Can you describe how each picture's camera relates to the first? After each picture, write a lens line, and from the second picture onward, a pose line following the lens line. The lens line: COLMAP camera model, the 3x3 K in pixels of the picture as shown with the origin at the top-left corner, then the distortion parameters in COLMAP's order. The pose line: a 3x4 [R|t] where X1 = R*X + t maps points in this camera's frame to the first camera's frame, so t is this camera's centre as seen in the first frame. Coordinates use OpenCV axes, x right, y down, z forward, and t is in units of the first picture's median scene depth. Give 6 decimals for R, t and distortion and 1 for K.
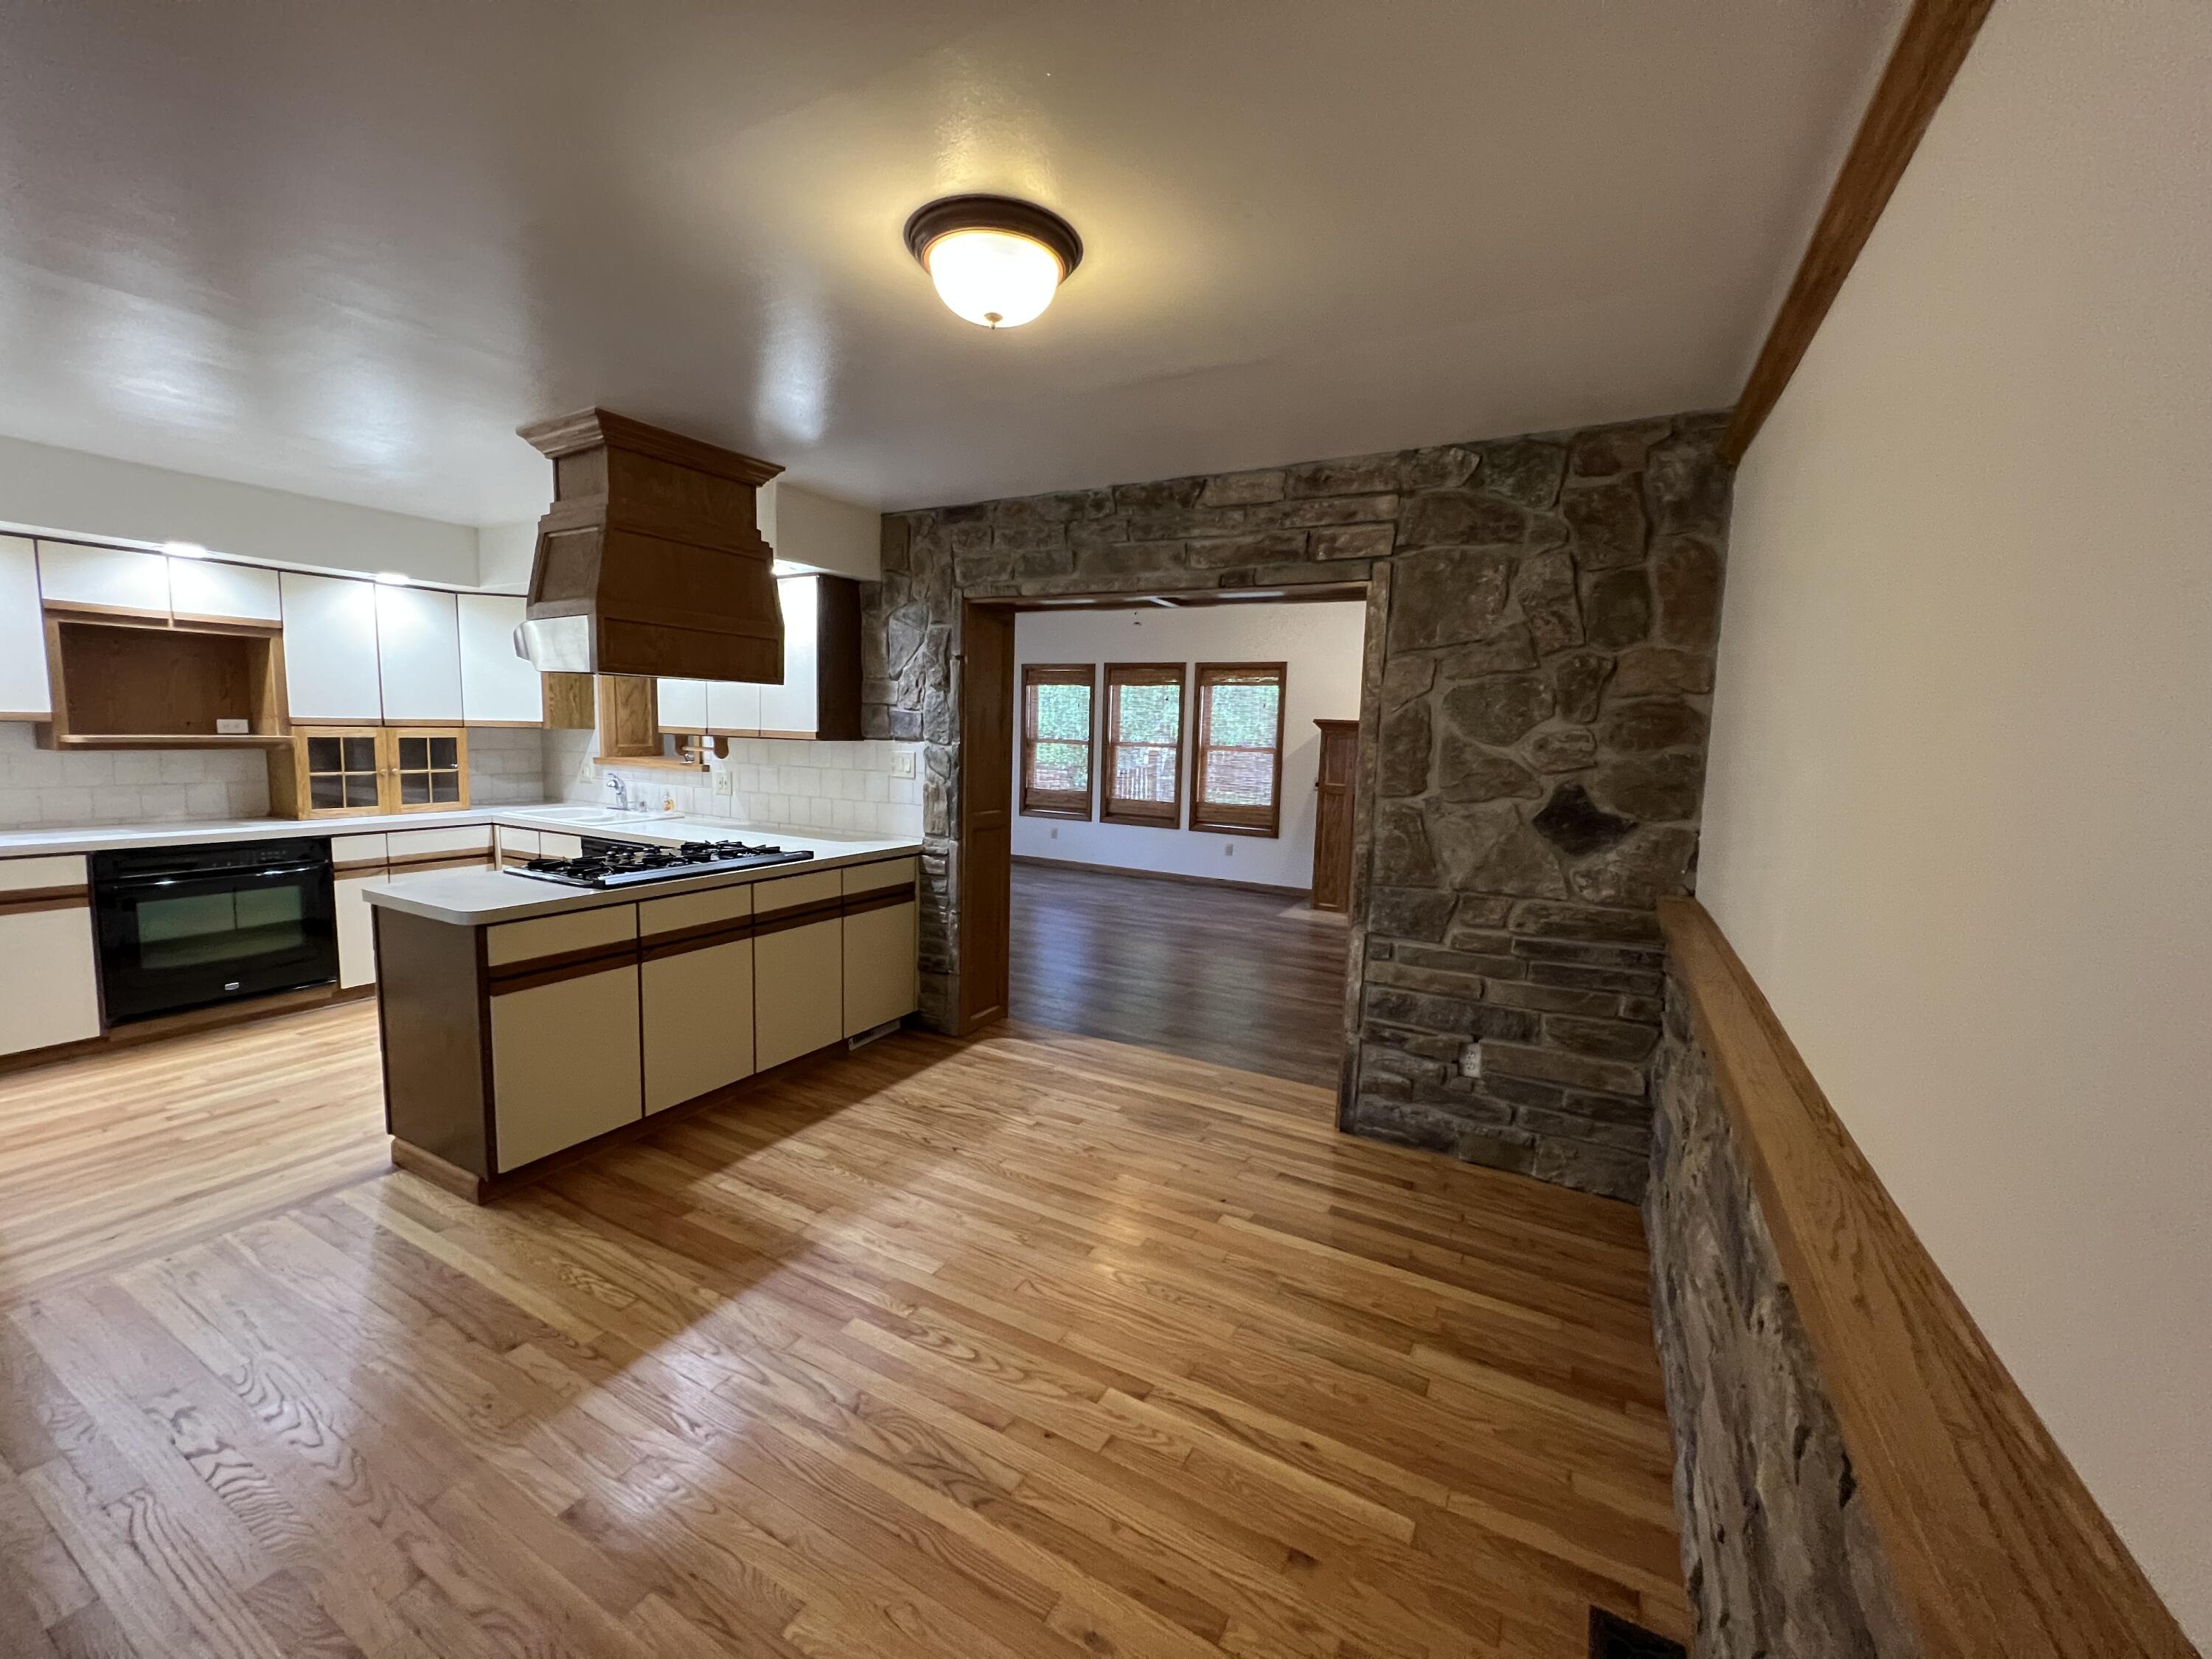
lens RADIAL K [[887.0, 0, 1102.0], [0, 887.0, 824.1], [0, 0, 1]] dist [-0.002455, 0.000351]
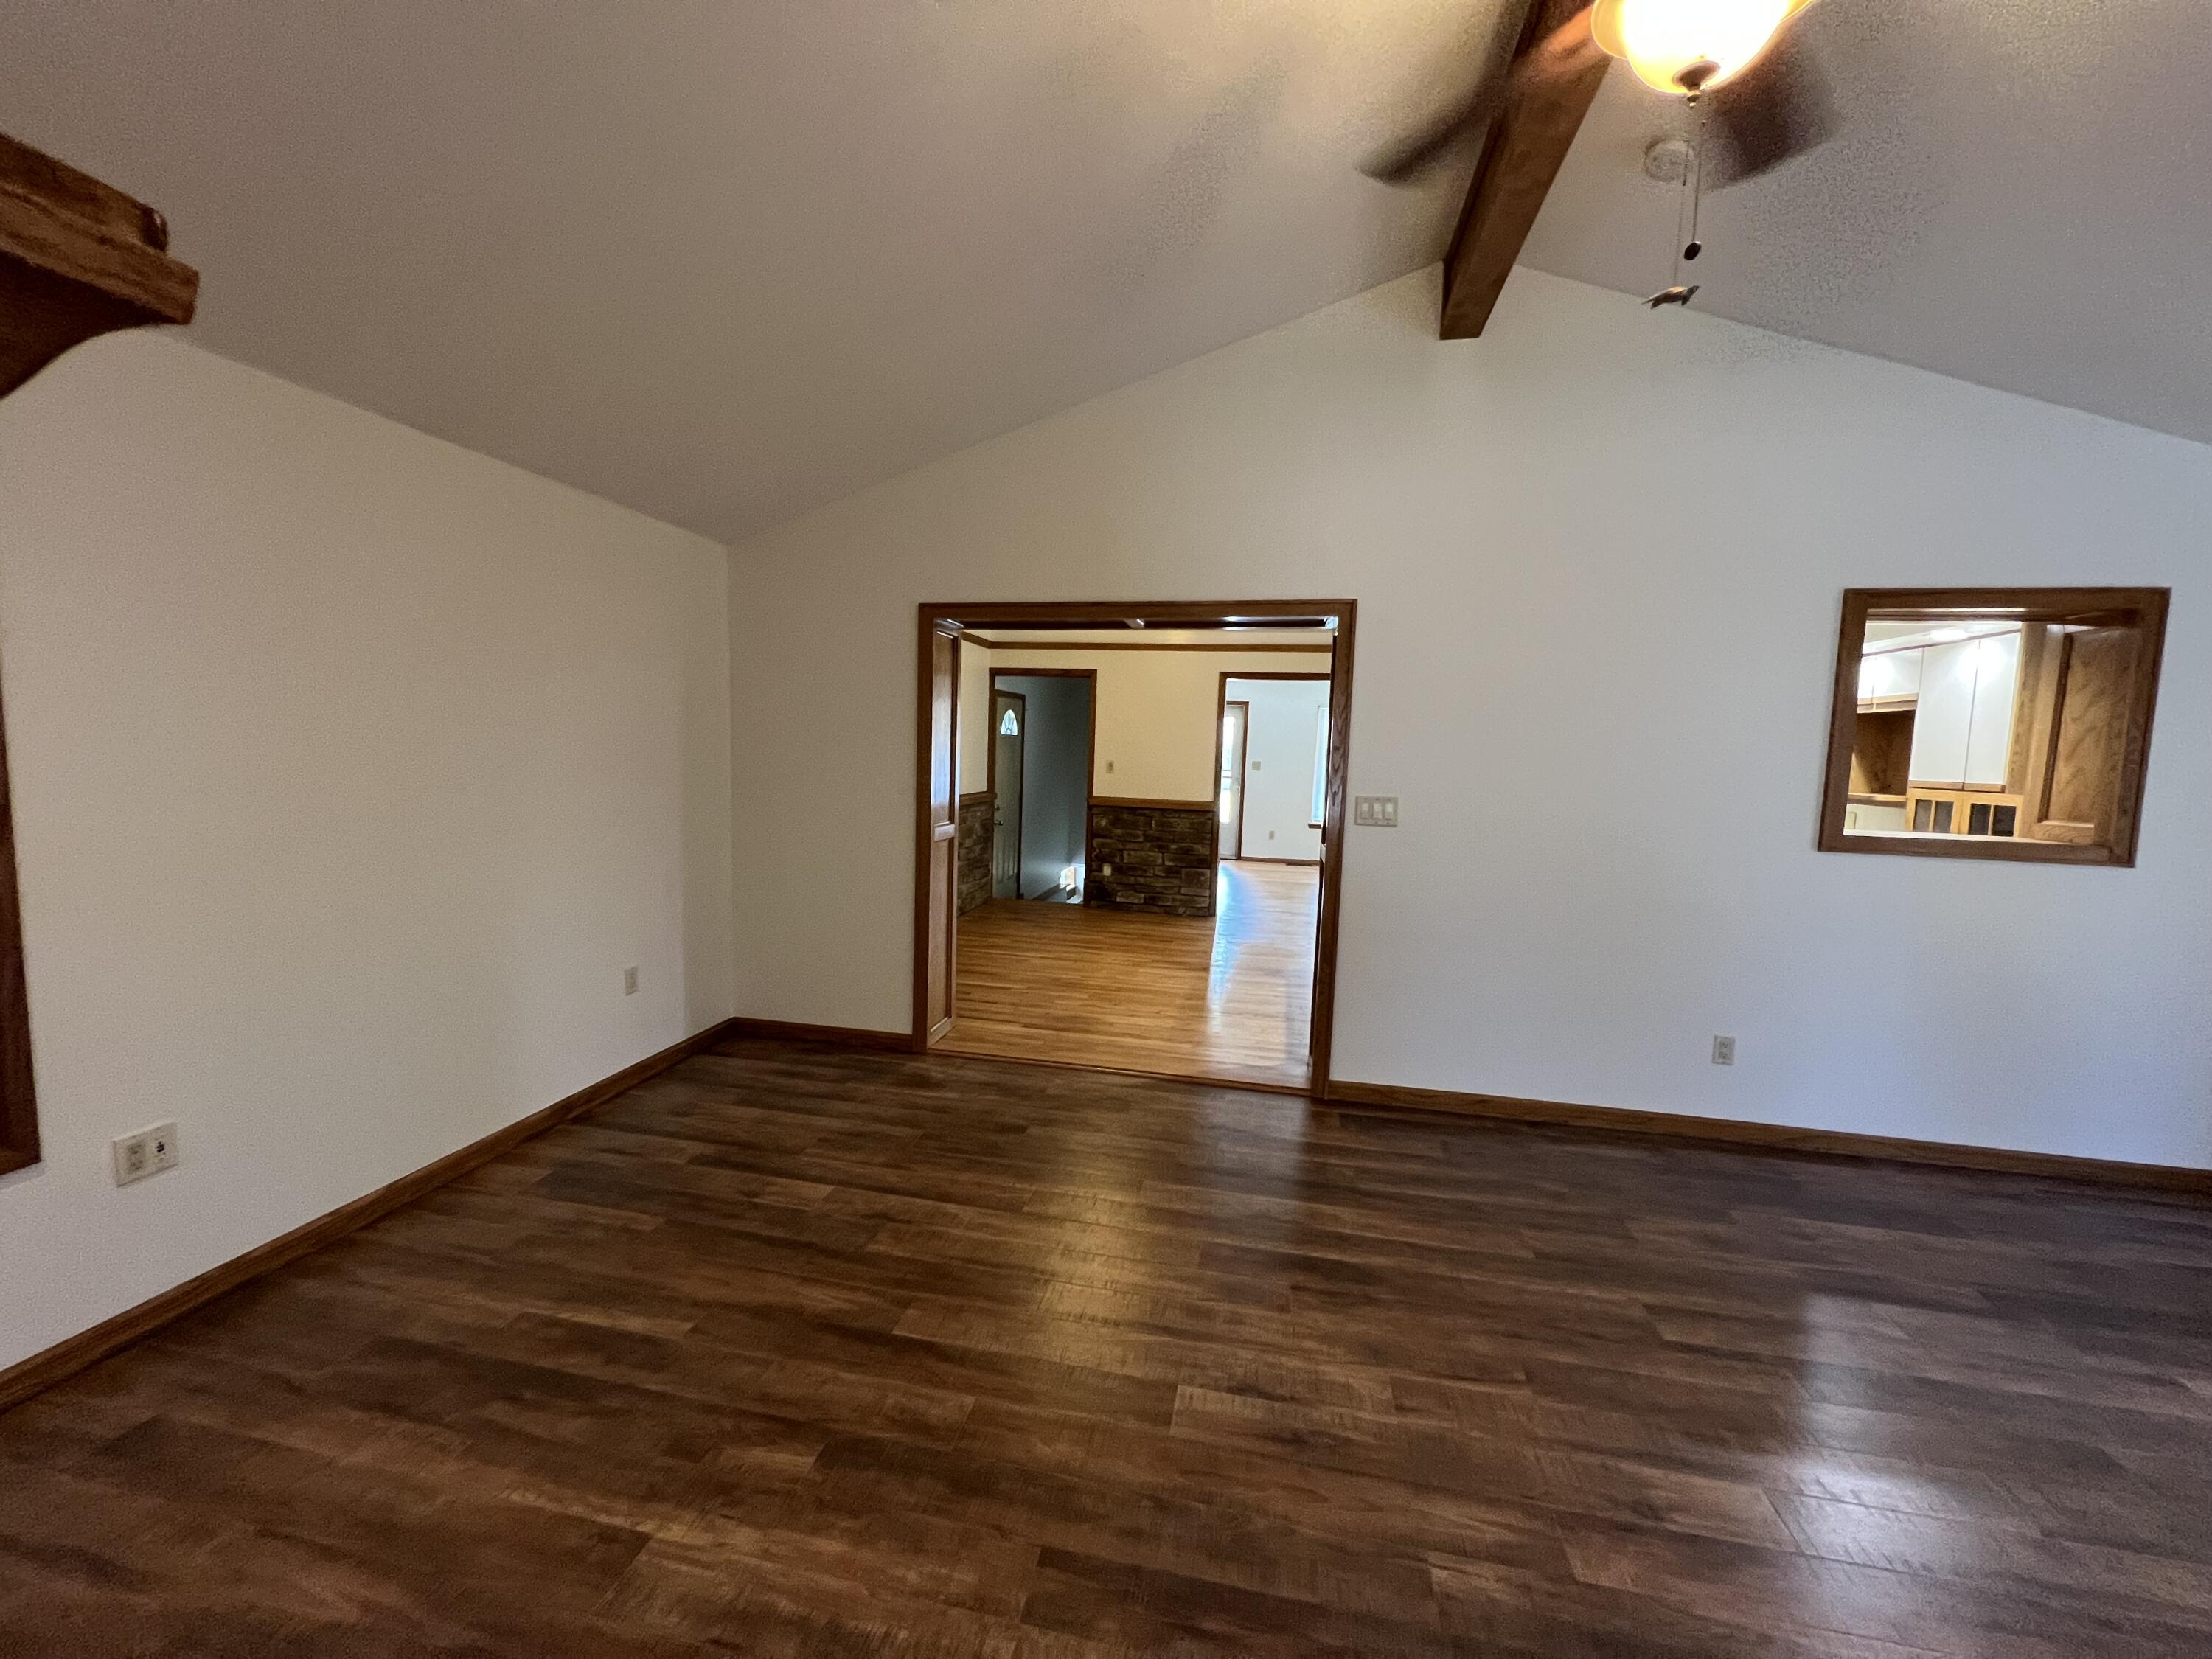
lens RADIAL K [[887.0, 0, 1102.0], [0, 887.0, 824.1], [0, 0, 1]] dist [-0.002455, 0.000351]
pose [[-0.952837, -0.033158, -0.301666, 0.436745], [-0.092288, 0.978596, 0.183936, -0.214615], [0.289110, 0.203101, -0.935503, 2.117897]]
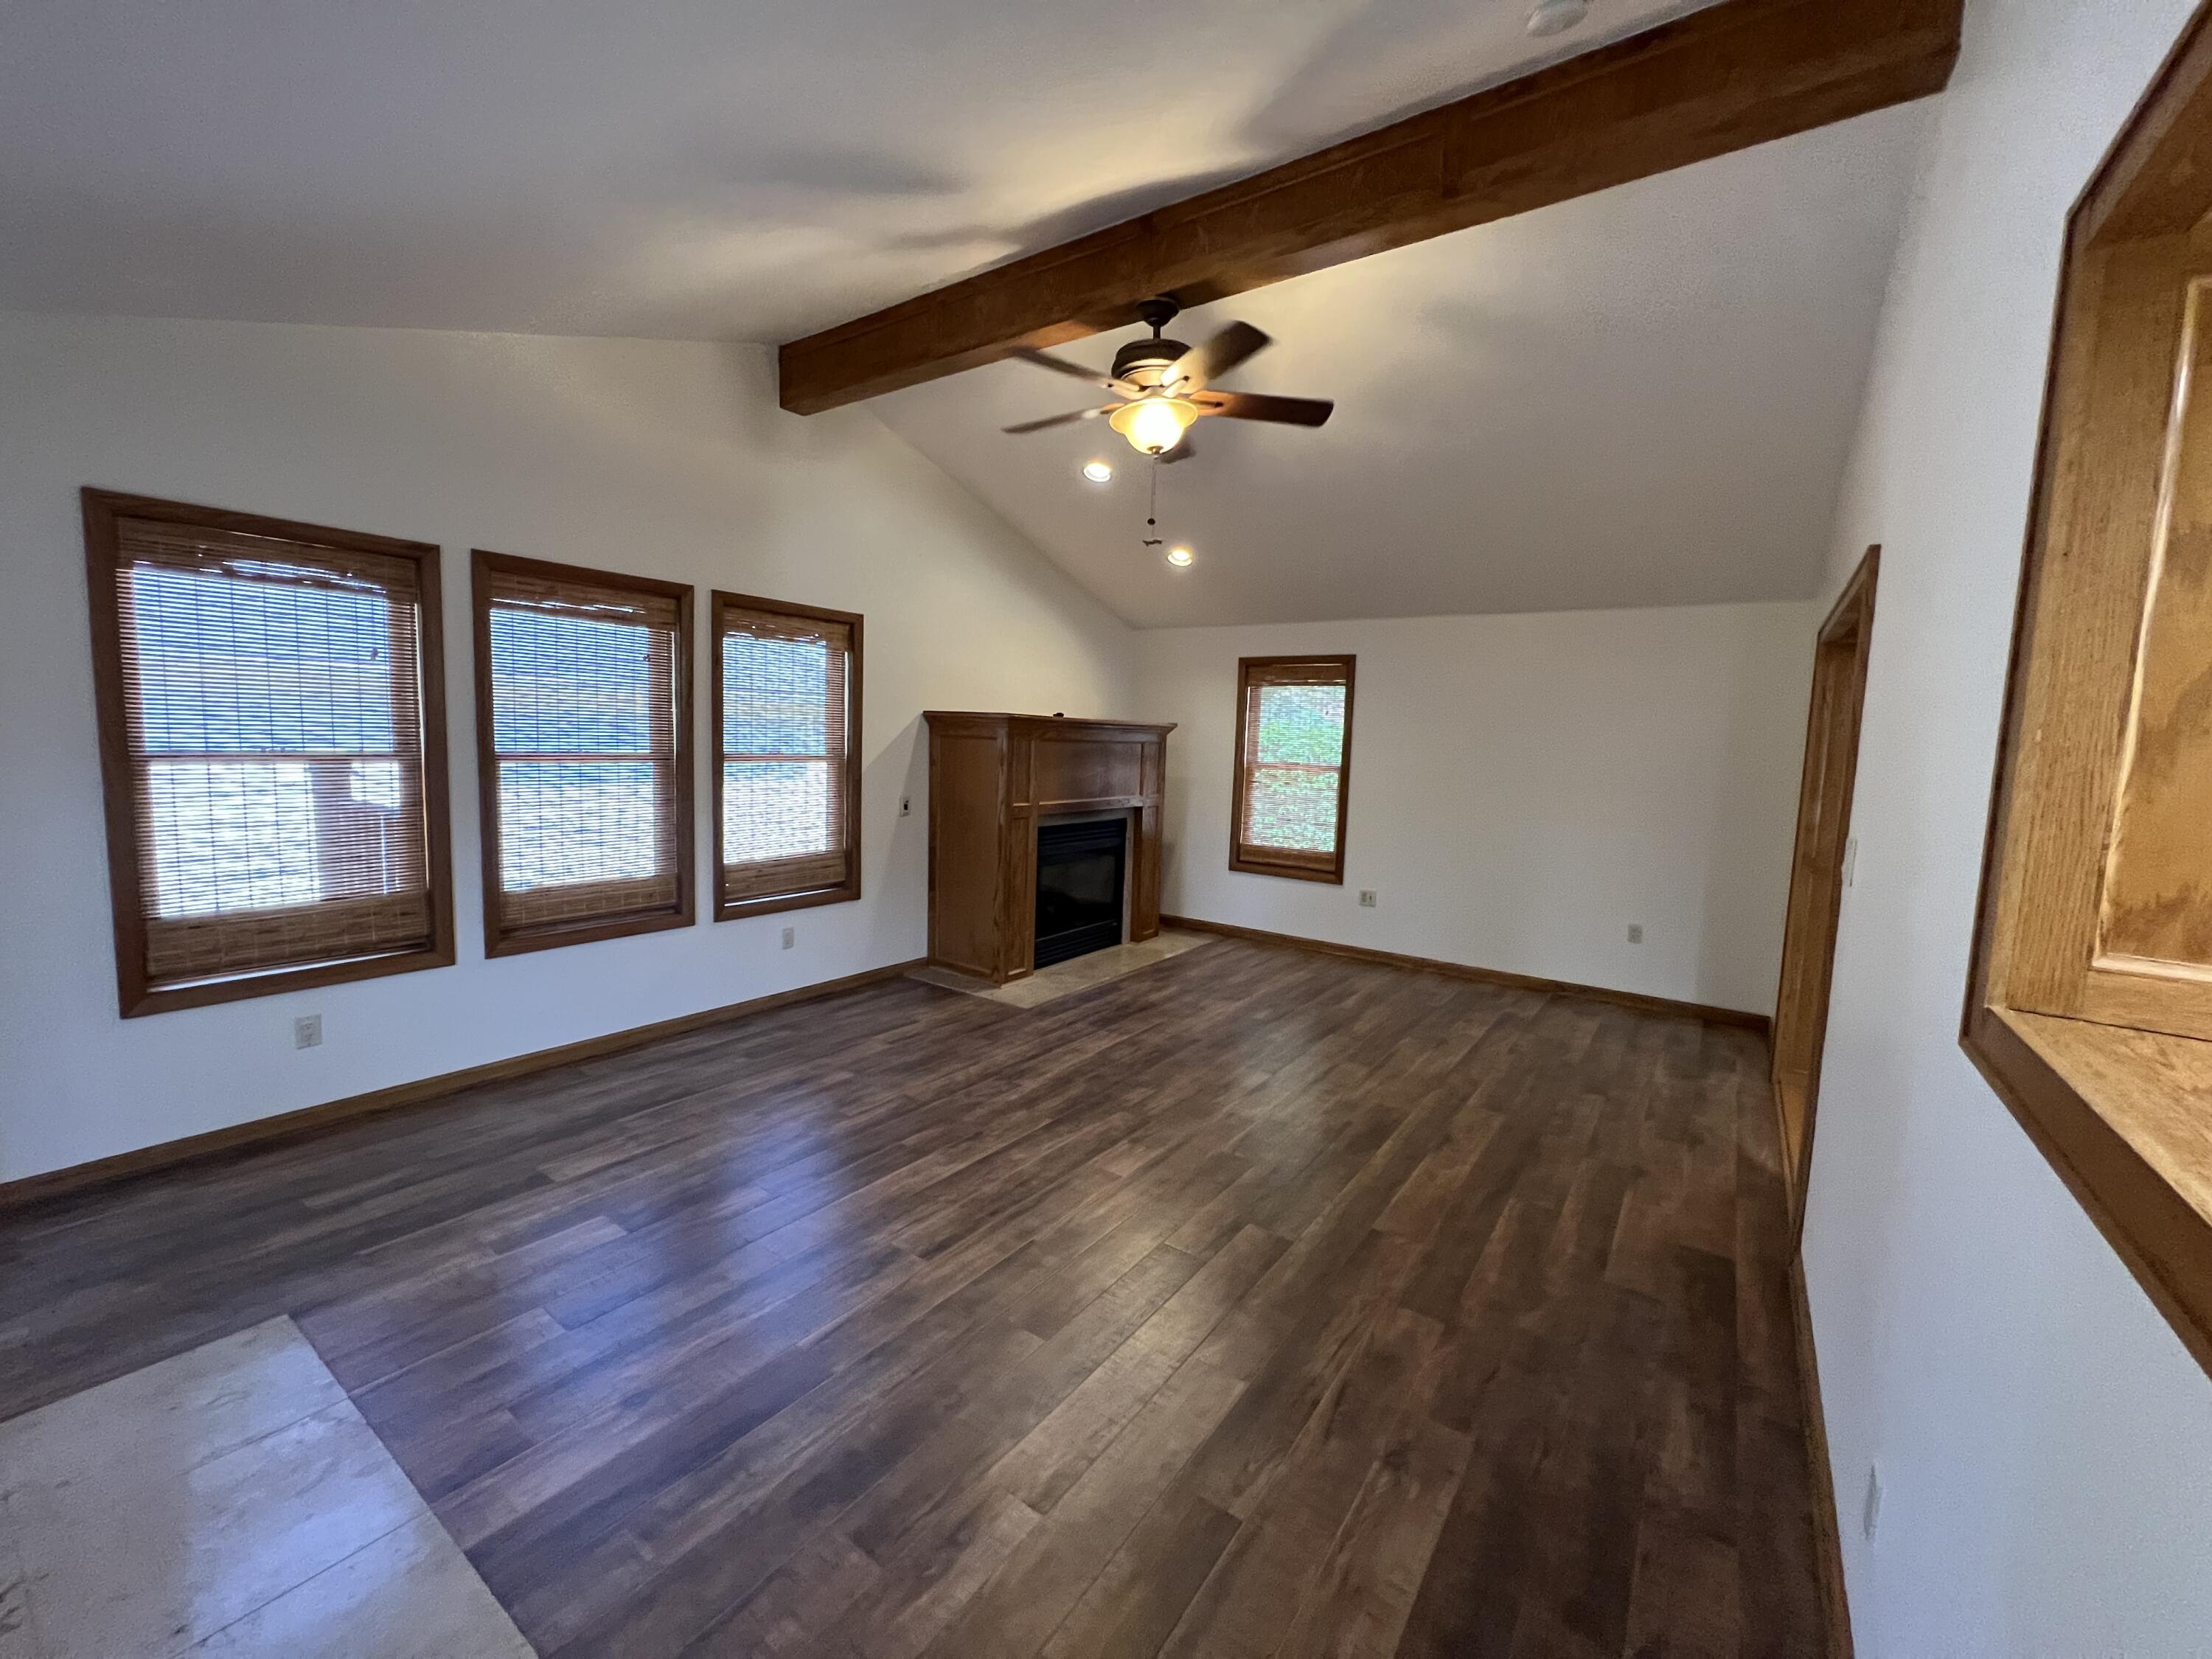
lens RADIAL K [[887.0, 0, 1102.0], [0, 887.0, 824.1], [0, 0, 1]] dist [-0.002455, 0.000351]
pose [[0.113549, -0.125034, 0.985633, -0.890918], [0.076725, 0.990190, 0.116773, -0.218946], [-0.990565, 0.062363, 0.122029, 1.723775]]
